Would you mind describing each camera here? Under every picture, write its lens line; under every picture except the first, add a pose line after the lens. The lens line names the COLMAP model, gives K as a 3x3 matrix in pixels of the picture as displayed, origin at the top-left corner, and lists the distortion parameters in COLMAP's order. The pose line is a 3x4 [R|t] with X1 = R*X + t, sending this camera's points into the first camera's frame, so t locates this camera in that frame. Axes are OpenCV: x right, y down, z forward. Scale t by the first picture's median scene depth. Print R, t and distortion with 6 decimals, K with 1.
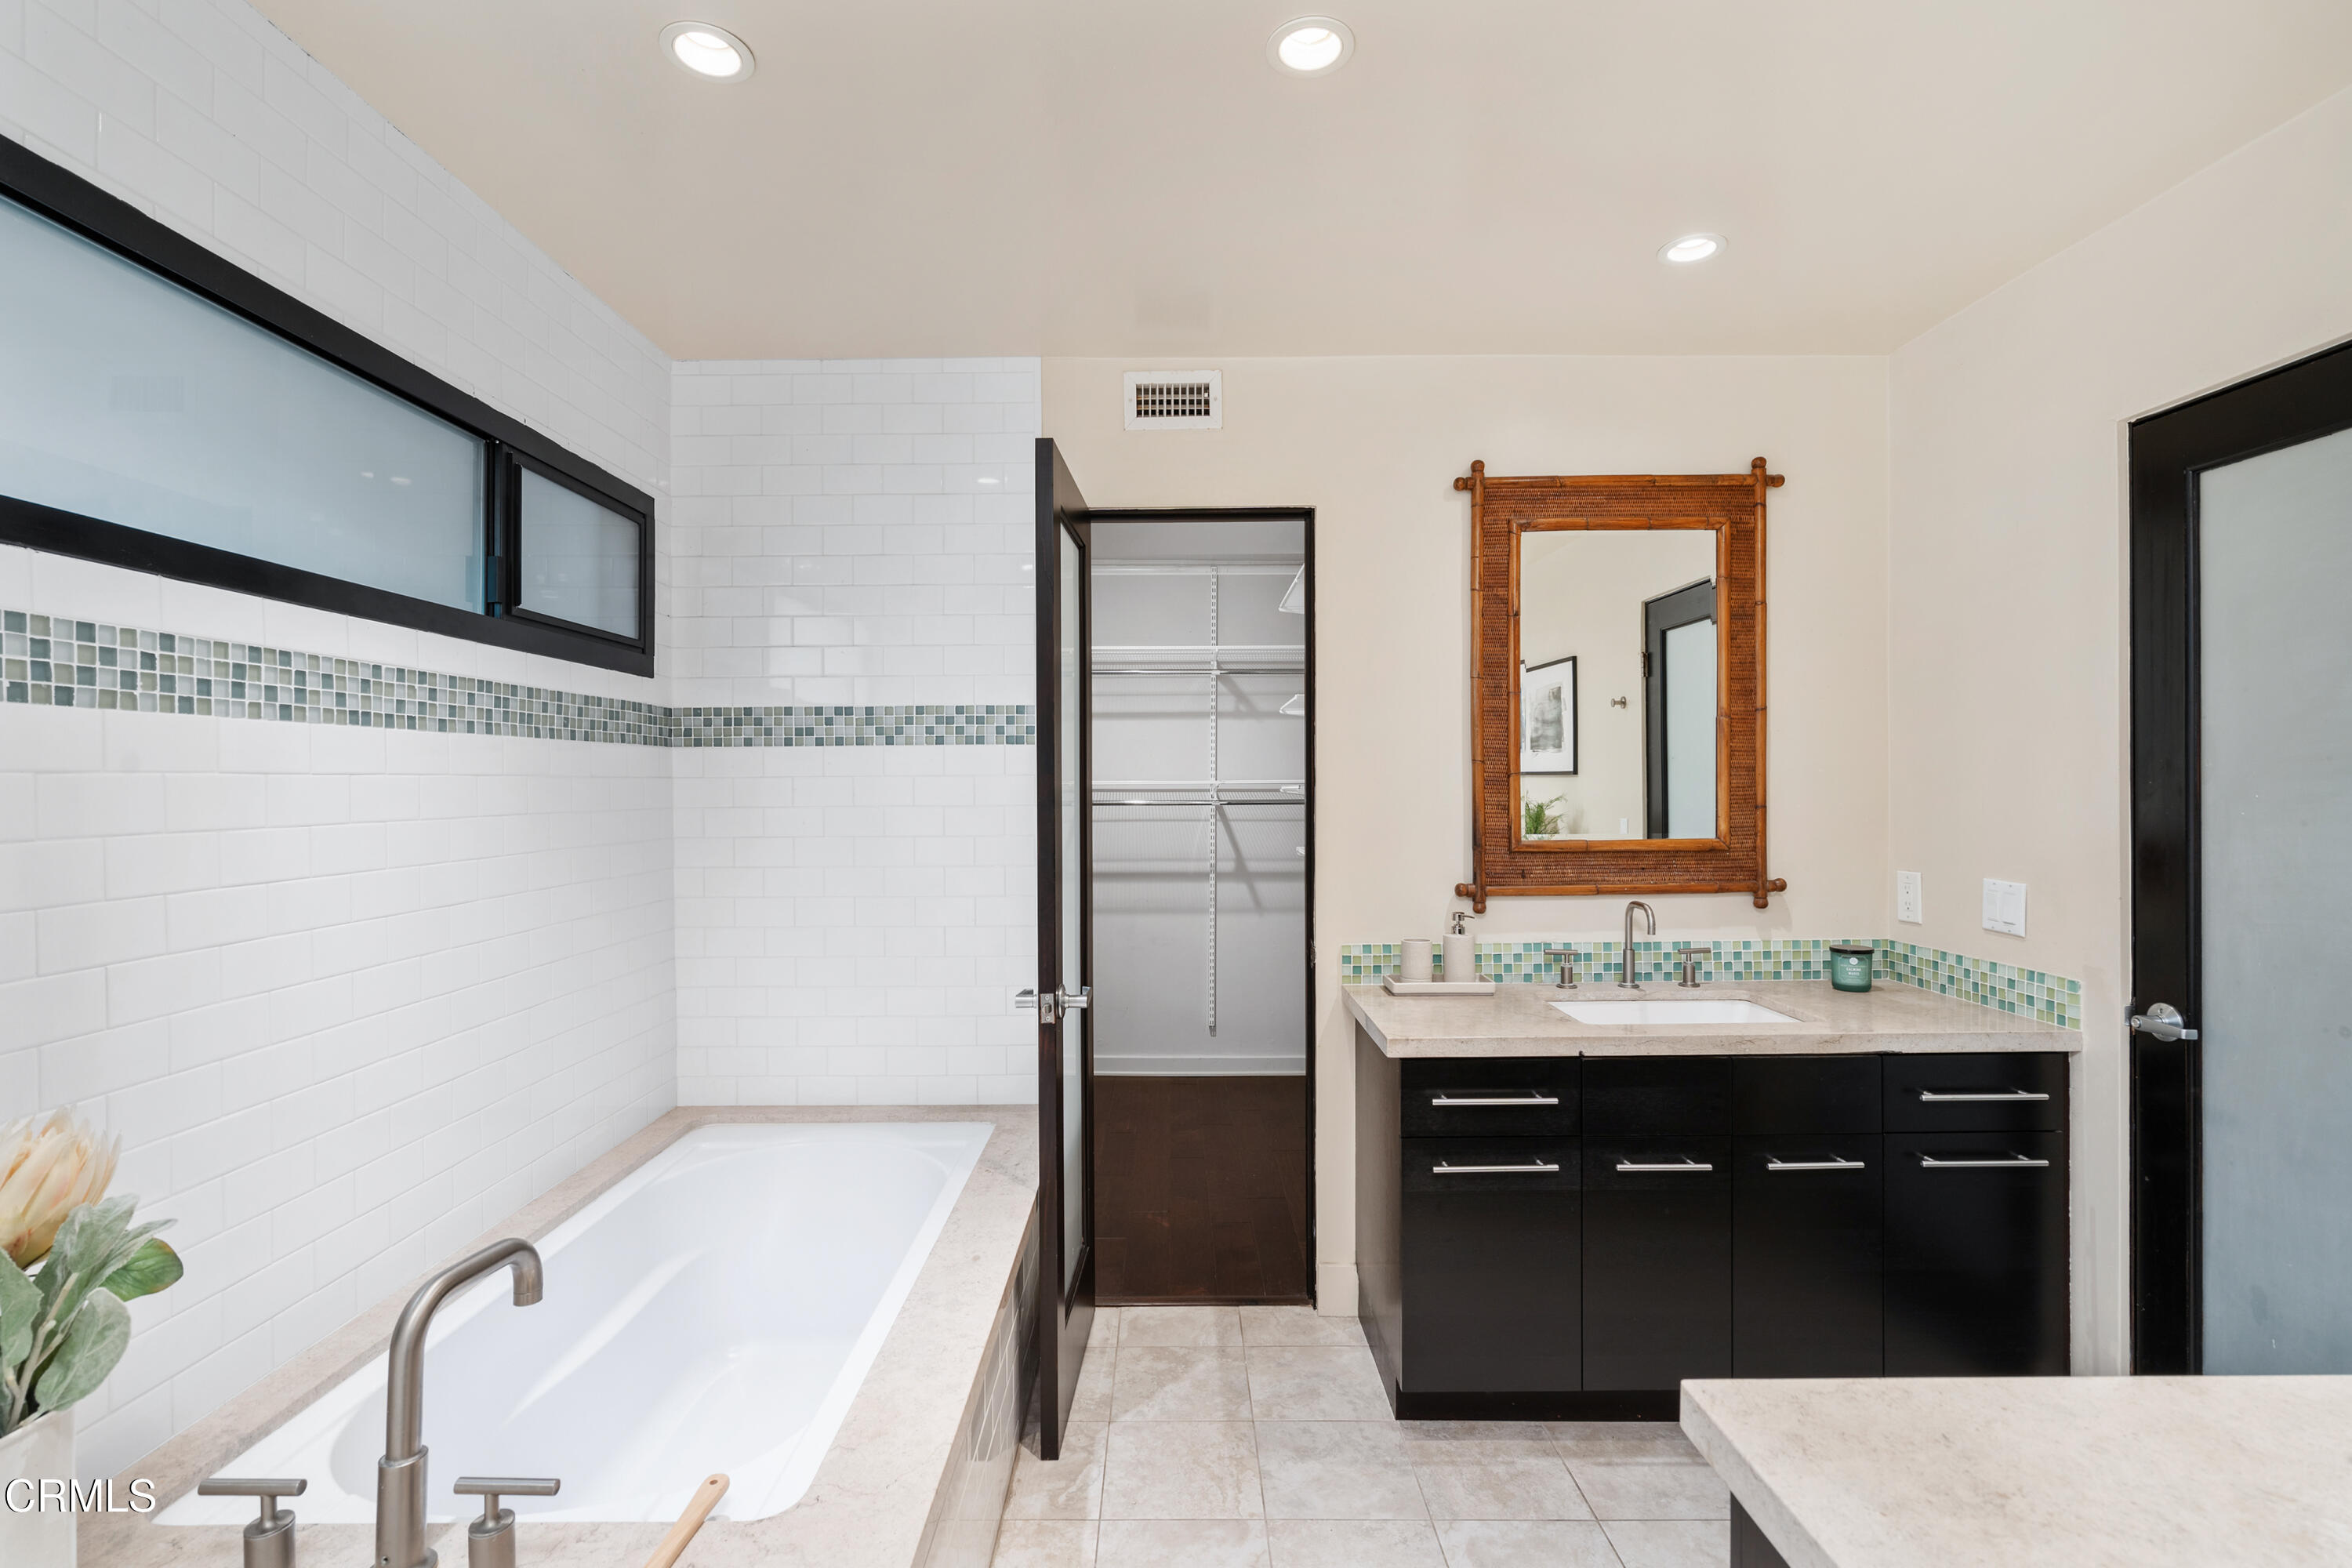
lens RADIAL K [[1059.0, 0, 1178.5], [0, 1059.0, 778.9], [0, 0, 1]] dist [-0.003734, 0.002548]
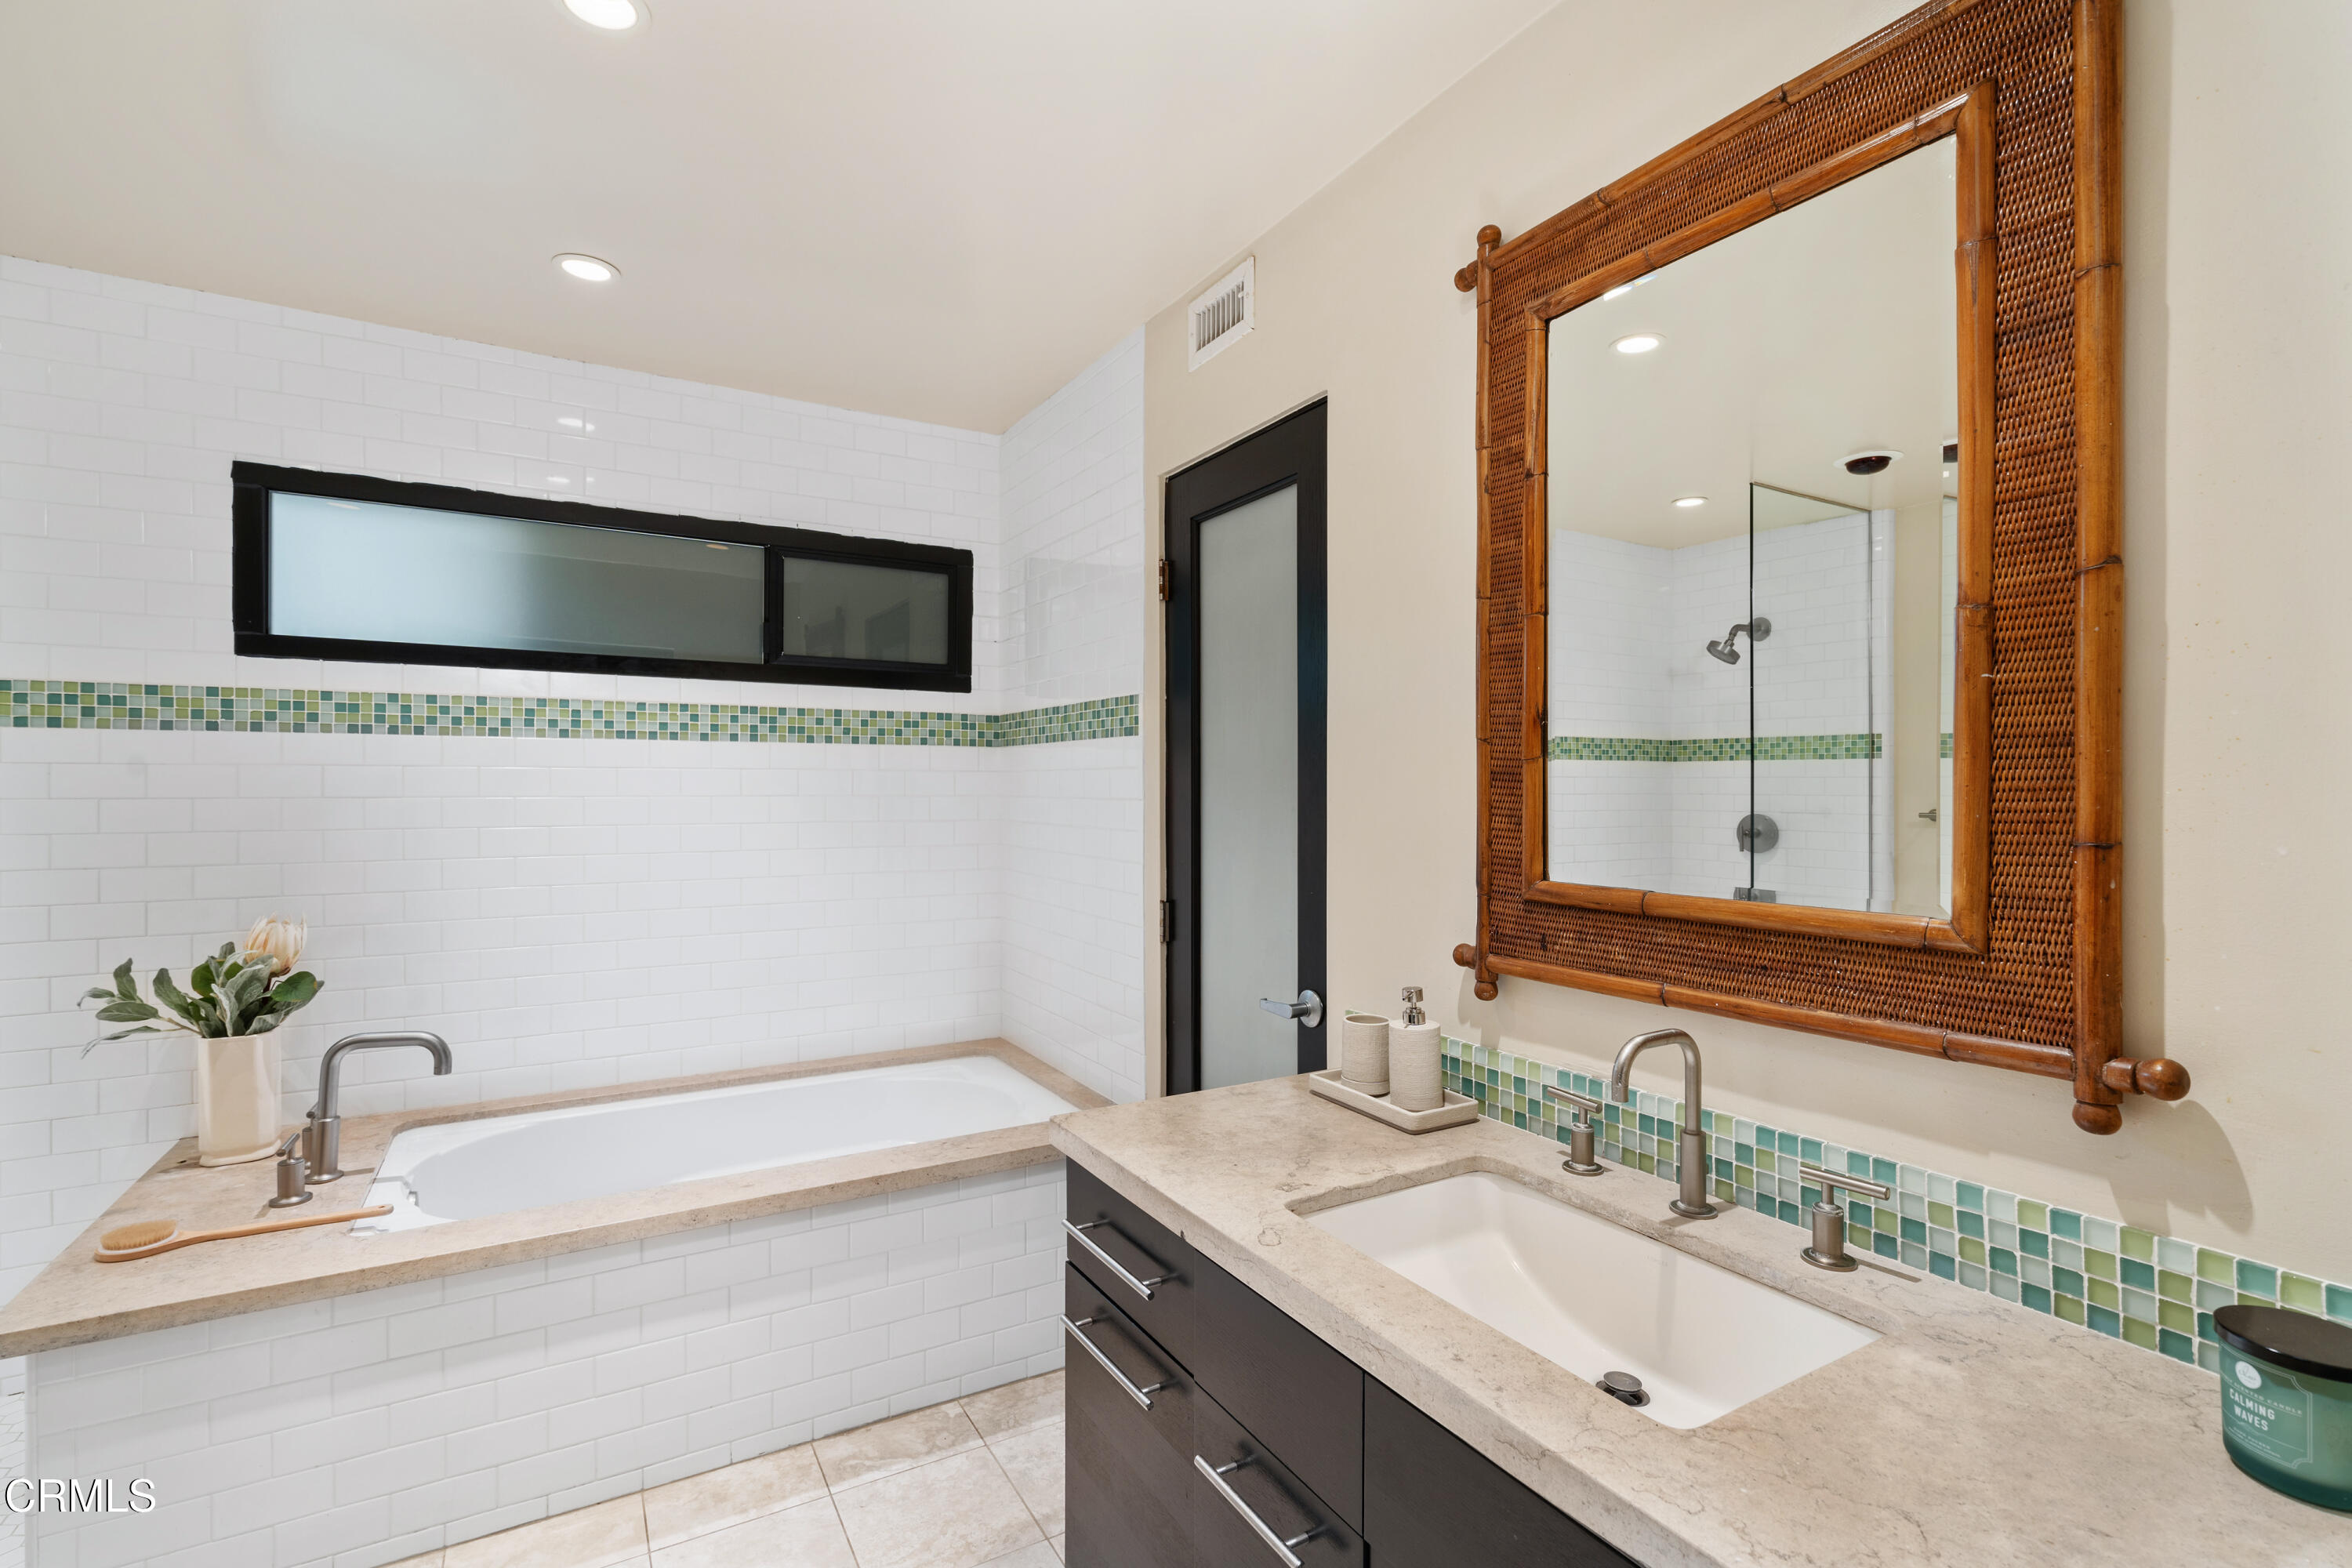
lens RADIAL K [[1059.0, 0, 1179.3], [0, 1059.0, 779.5], [0, 0, 1]] dist [-0.003734, 0.002548]
pose [[0.506025, 0.003811, -0.862511, 0.915342], [-0.003908, 0.999990, 0.002125, 0.005911], [0.862510, 0.002296, 0.506034, 0.725095]]
